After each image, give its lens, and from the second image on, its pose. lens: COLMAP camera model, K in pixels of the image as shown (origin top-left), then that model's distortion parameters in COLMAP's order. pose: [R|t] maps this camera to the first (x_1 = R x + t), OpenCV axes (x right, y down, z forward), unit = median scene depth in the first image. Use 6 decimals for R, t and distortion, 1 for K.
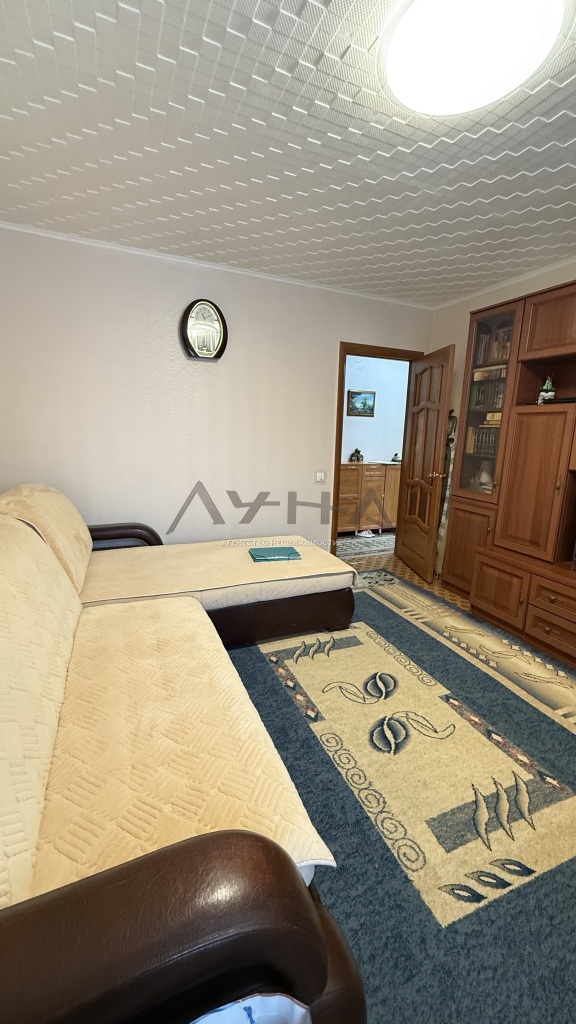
lens RADIAL K [[404.1, 0, 287.7], [0, 404.1, 511.1], [0, 0, 1]] dist [0.001692, 0.000206]
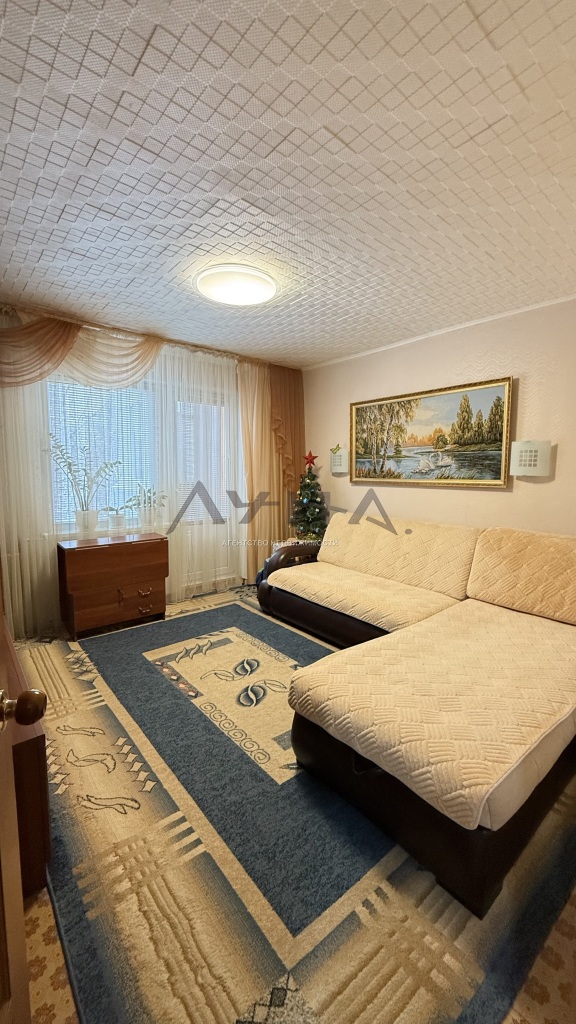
lens RADIAL K [[404.1, 0, 287.5], [0, 404.1, 510.5], [0, 0, 1]] dist [0.001692, 0.000206]
pose [[-0.955305, 0.001570, -0.295619, 0.487873], [-0.086102, 0.955154, 0.283316, -0.405818], [0.282806, 0.296106, -0.912328, 1.987060]]
